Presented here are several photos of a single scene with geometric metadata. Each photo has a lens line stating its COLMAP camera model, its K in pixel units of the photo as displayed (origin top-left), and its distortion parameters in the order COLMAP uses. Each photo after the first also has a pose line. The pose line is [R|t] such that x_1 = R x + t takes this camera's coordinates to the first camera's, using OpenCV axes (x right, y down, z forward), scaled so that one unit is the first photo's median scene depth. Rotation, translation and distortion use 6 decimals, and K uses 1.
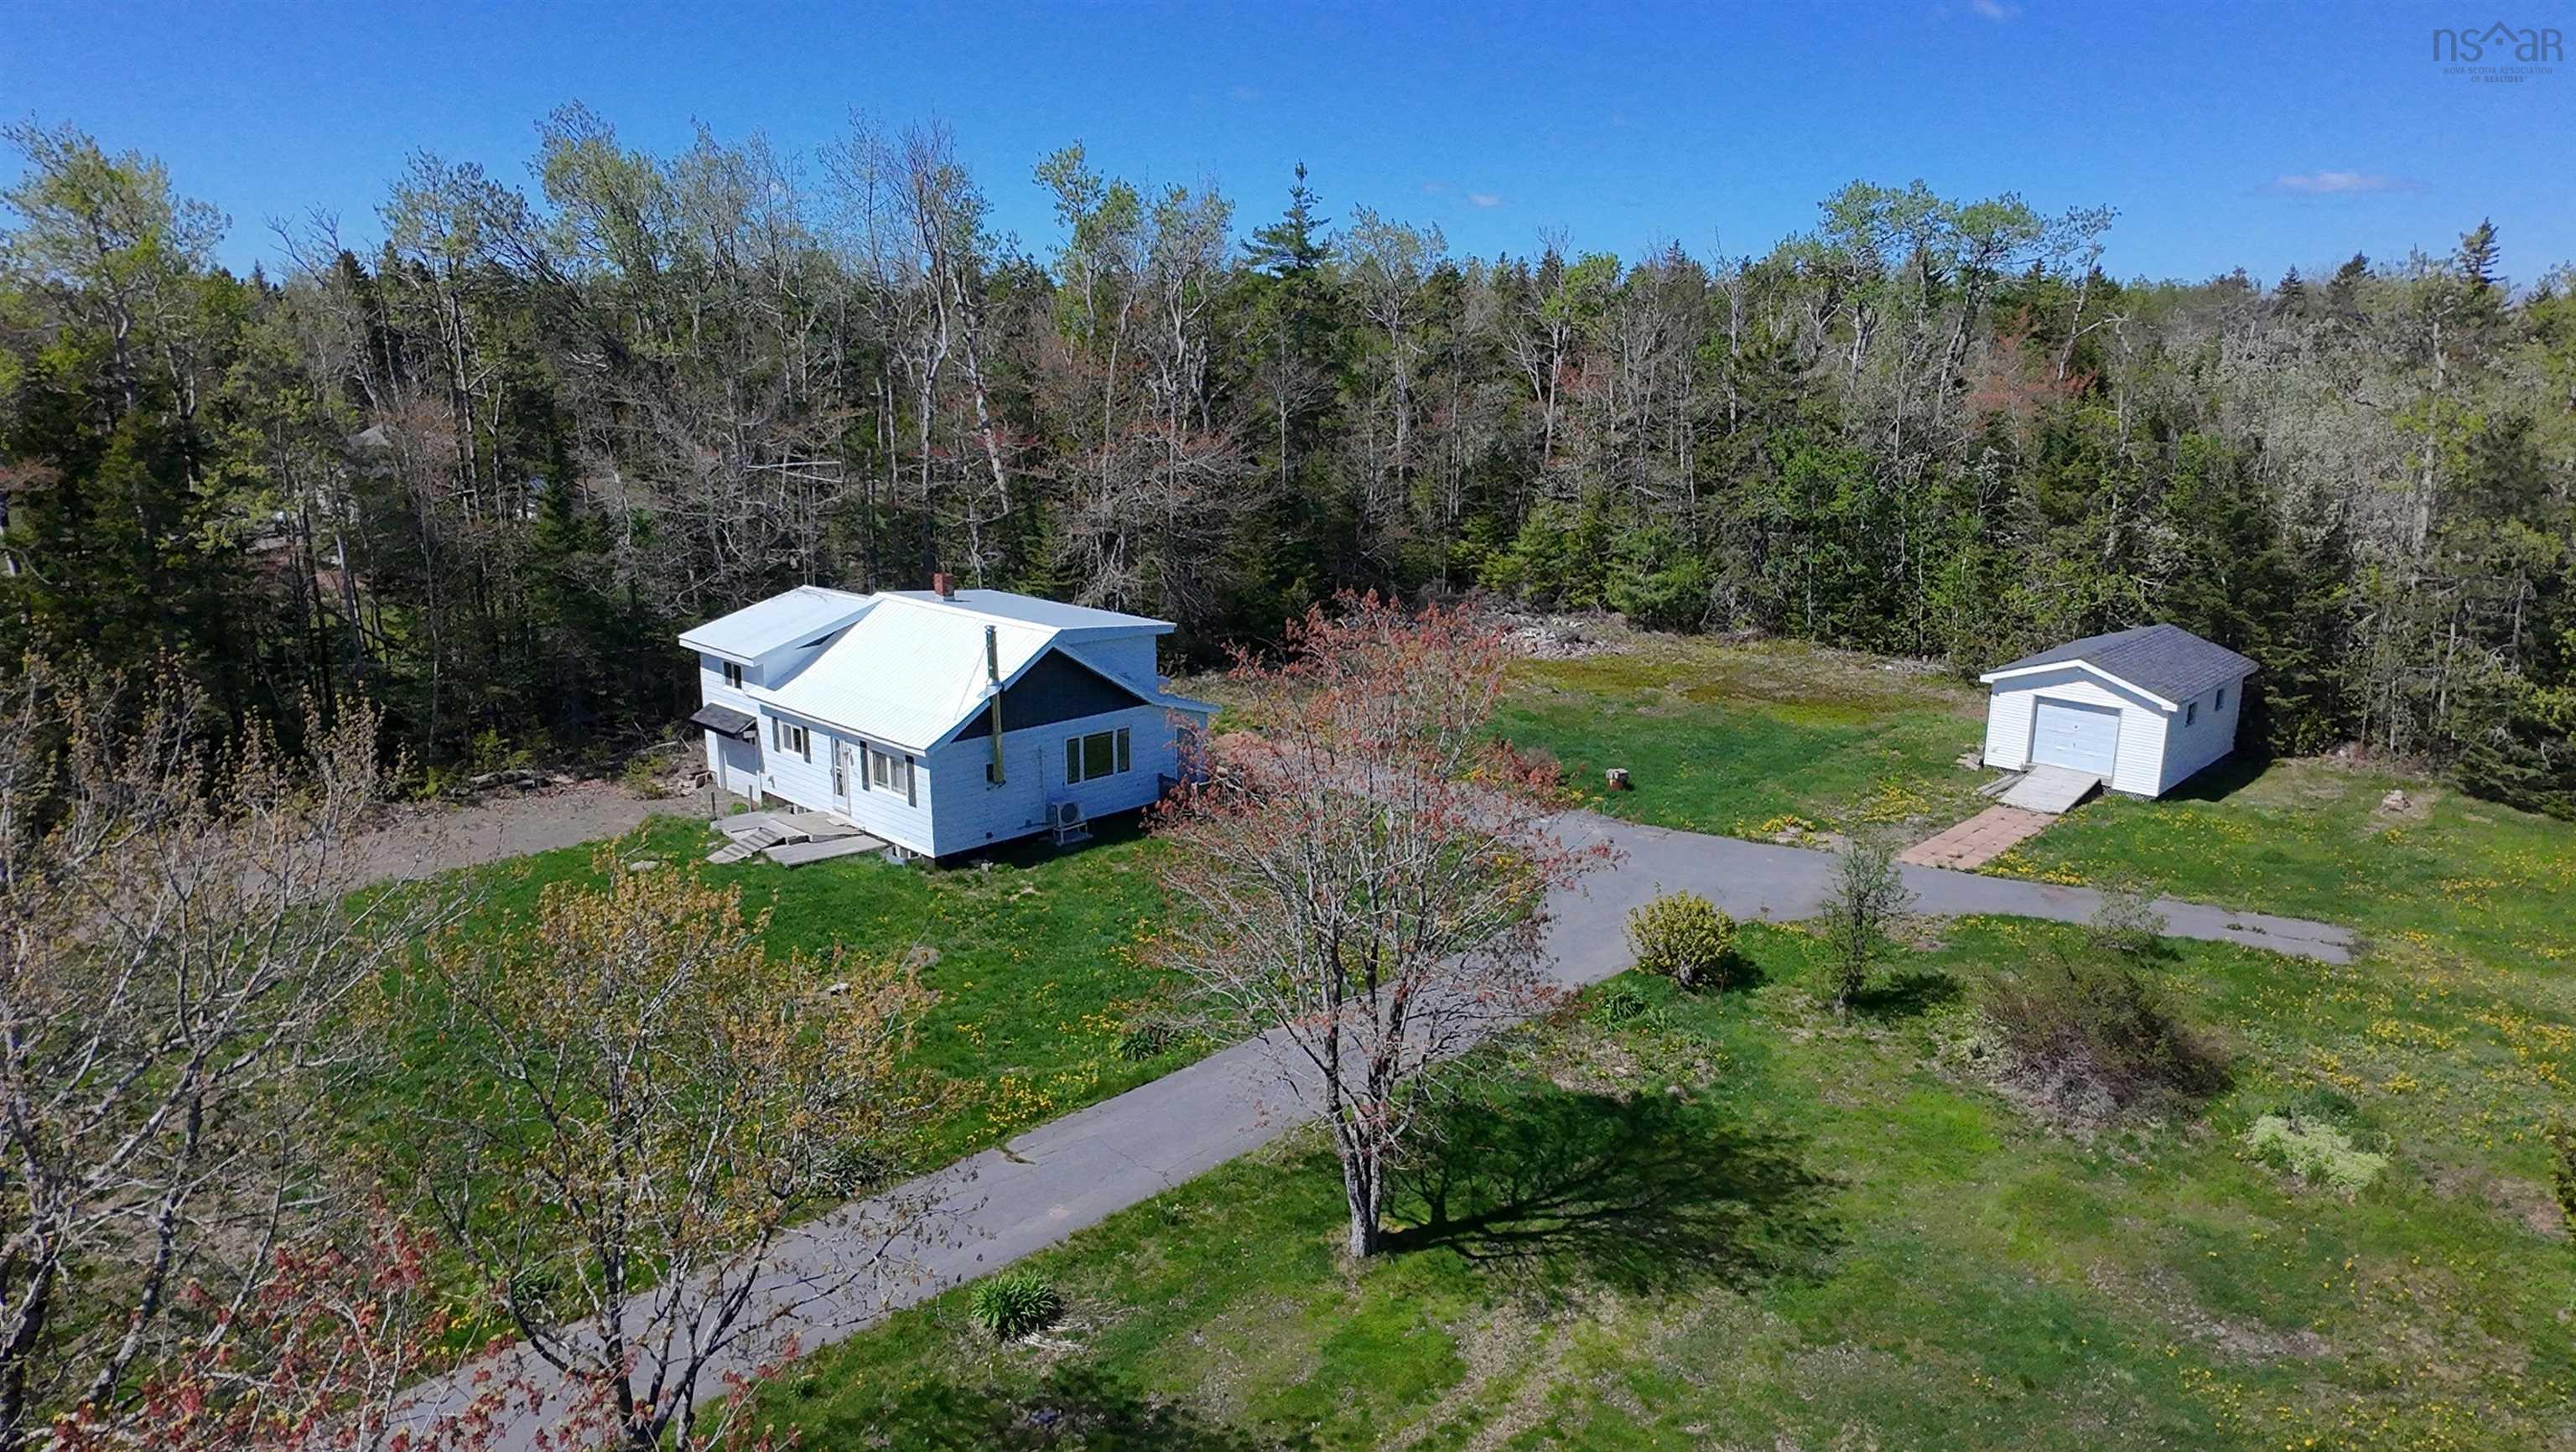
lens RADIAL K [[1617.0, 0, 1306.3], [0, 1617.0, 716.3], [0, 0, 1]] dist [0.002777, 0.000023]
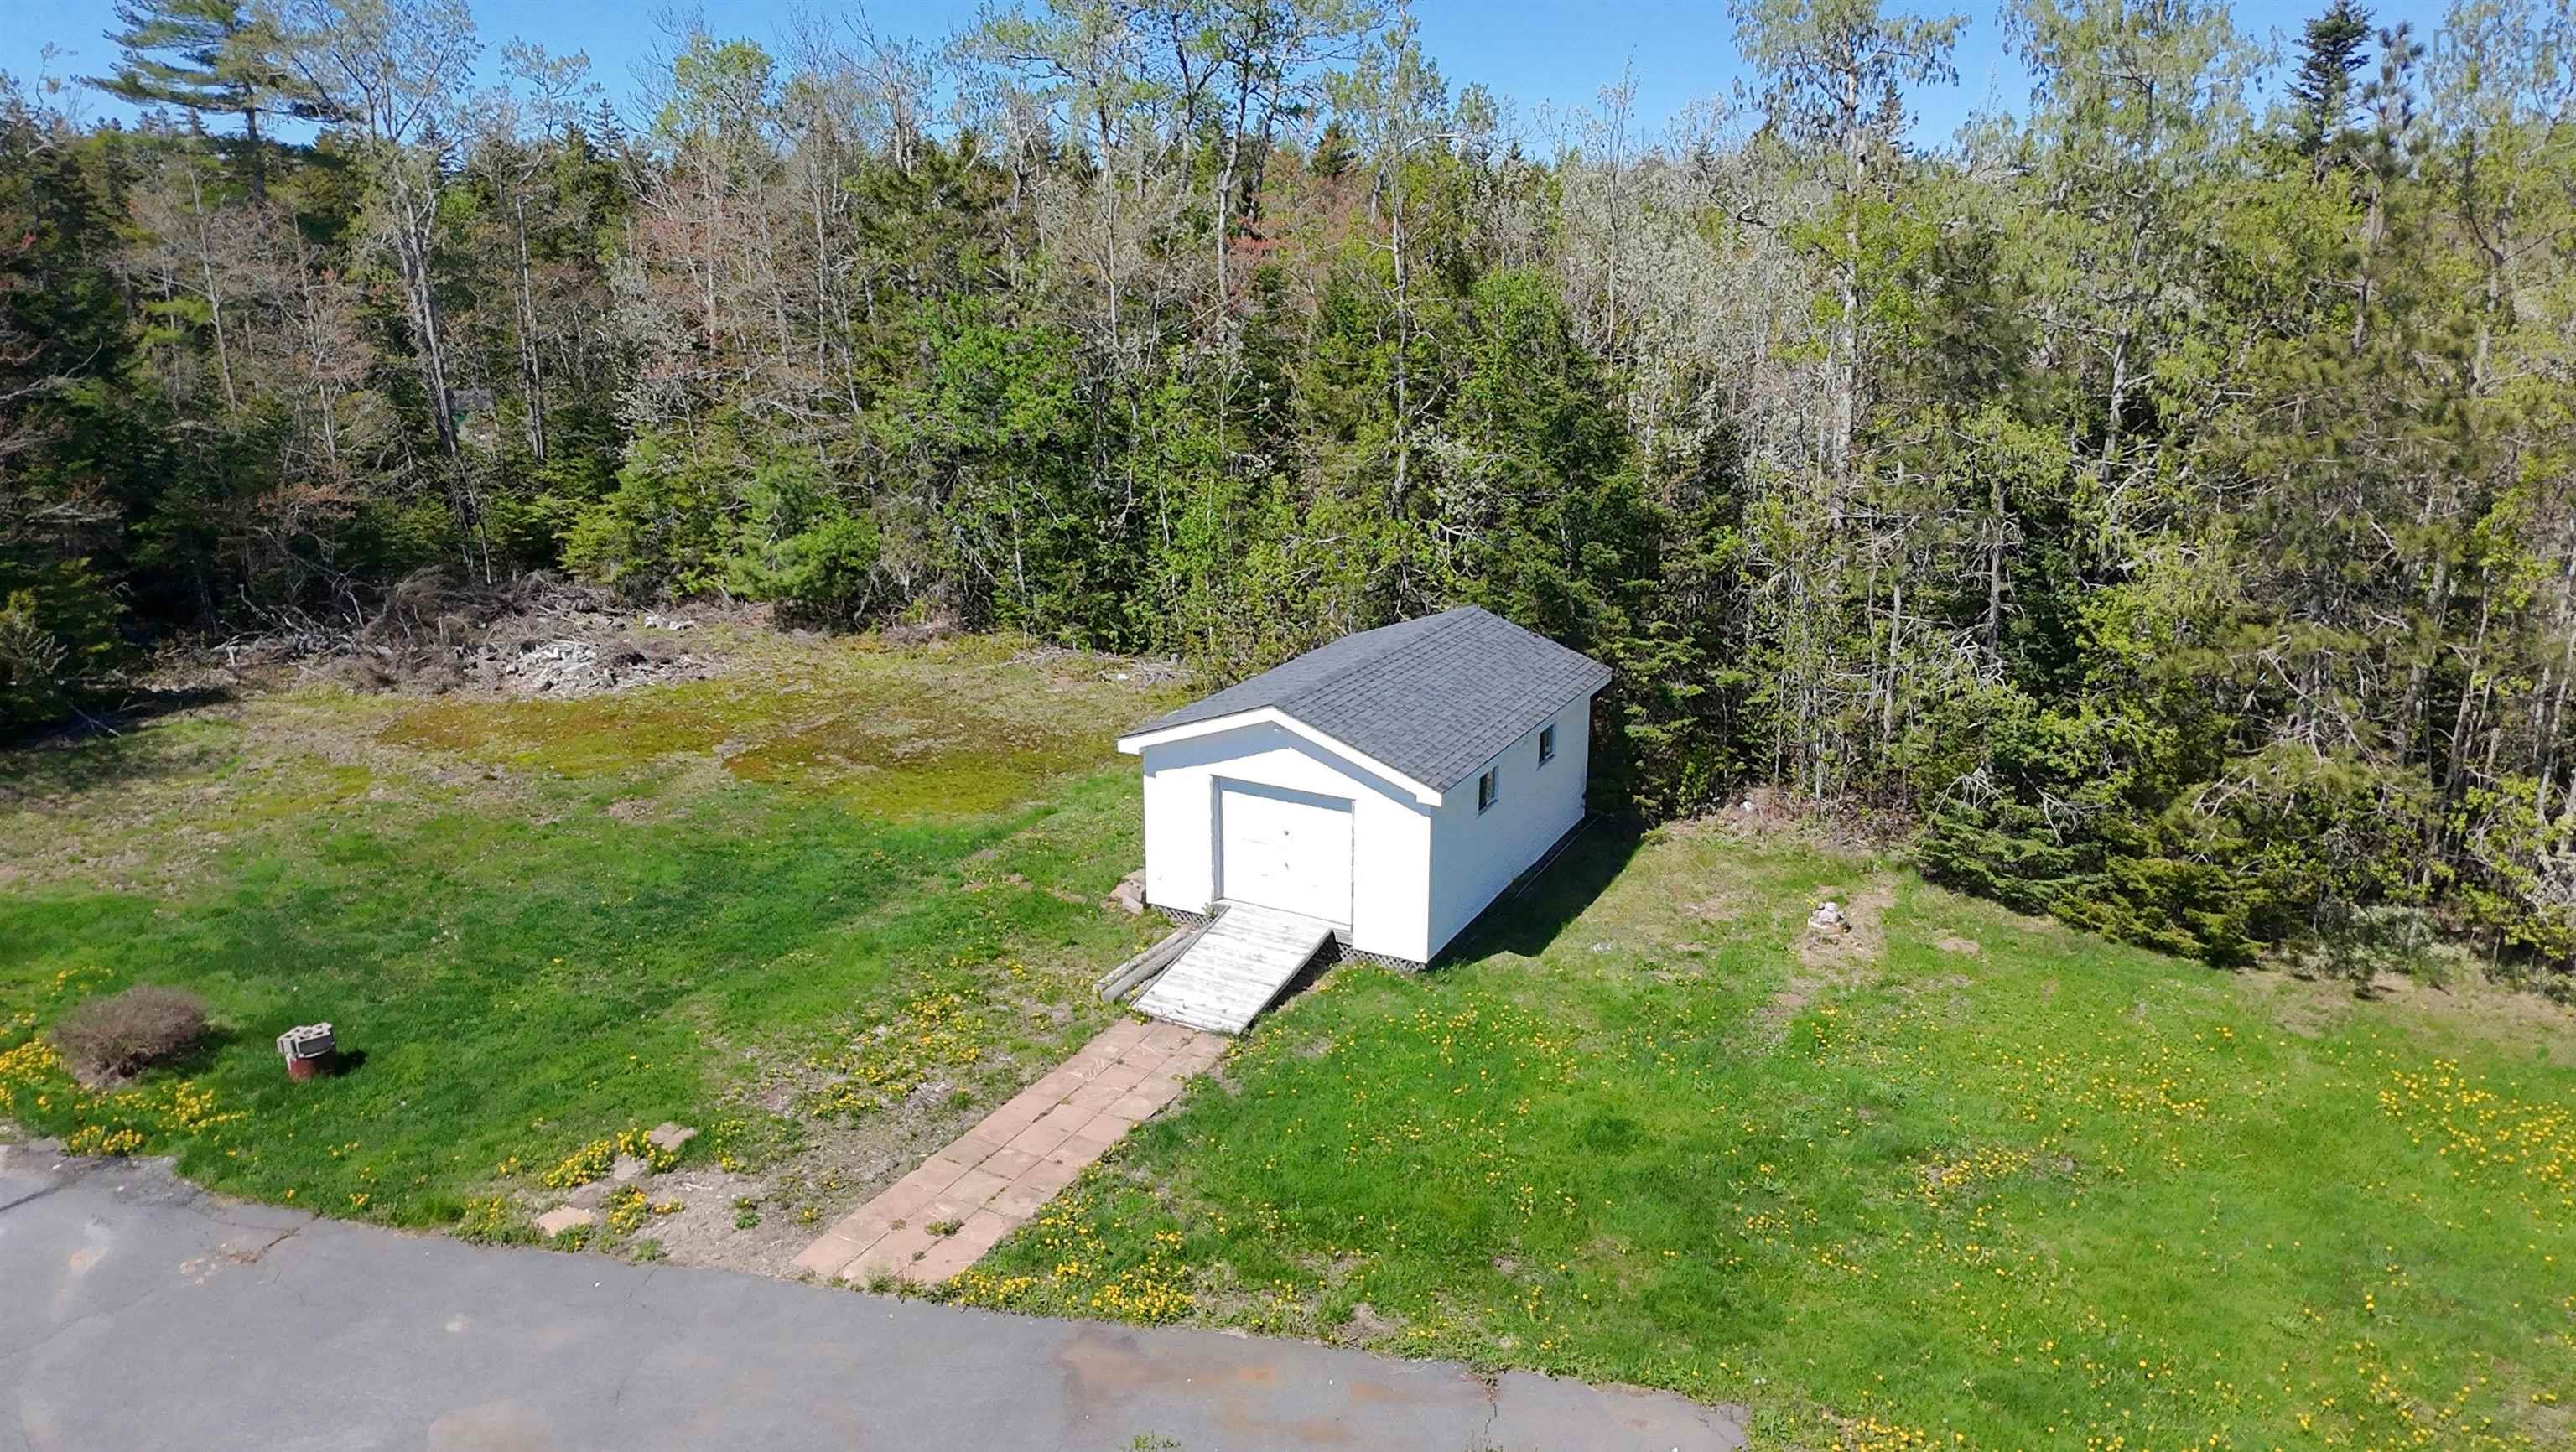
lens RADIAL K [[1617.0, 0, 1306.3], [0, 1617.0, 716.3], [0, 0, 1]] dist [0.002777, 0.000023]
pose [[0.959948, -0.080614, 0.268332, 0.334998], [0.068605, 0.996189, 0.053851, -0.056598], [-0.271651, -0.033285, 0.961820, 0.484029]]
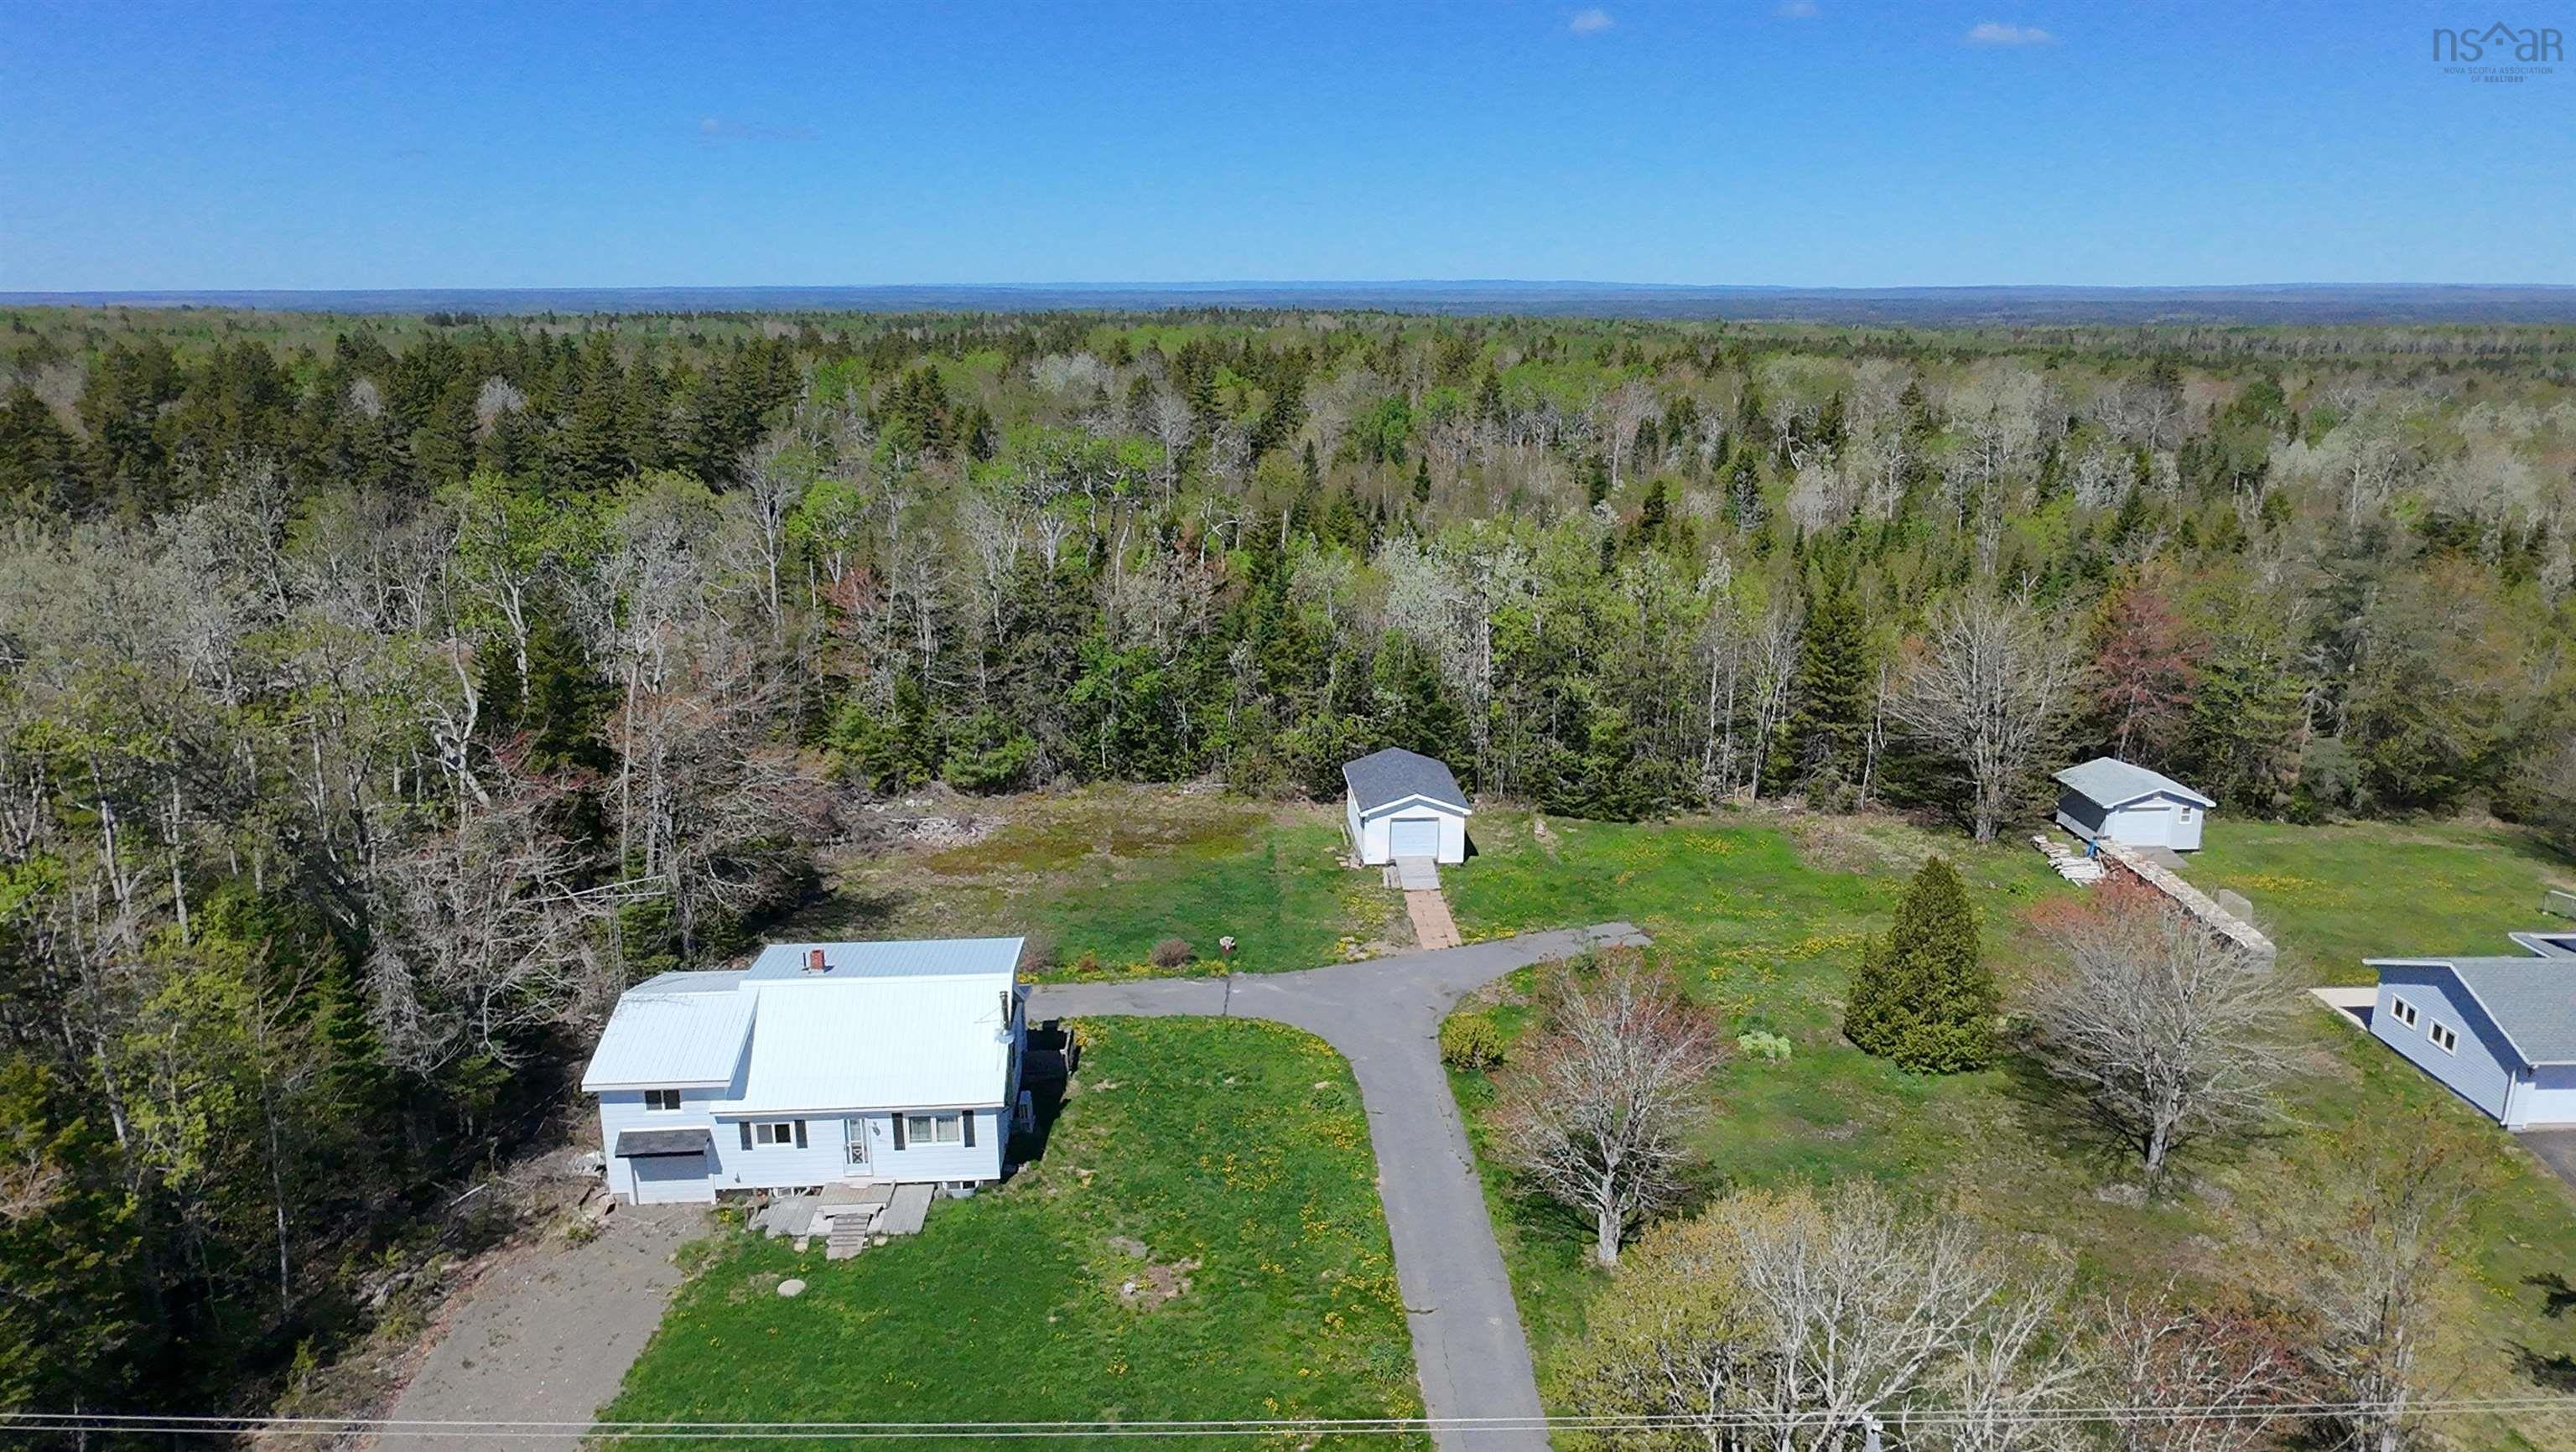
lens RADIAL K [[1617.0, 0, 1306.3], [0, 1617.0, 716.3], [0, 0, 1]] dist [0.002777, 0.000023]
pose [[0.657520, -0.200245, 0.726340, -0.770779], [0.166118, 0.978841, 0.119478, -0.320045], [-0.734896, 0.042099, 0.676871, -0.058523]]
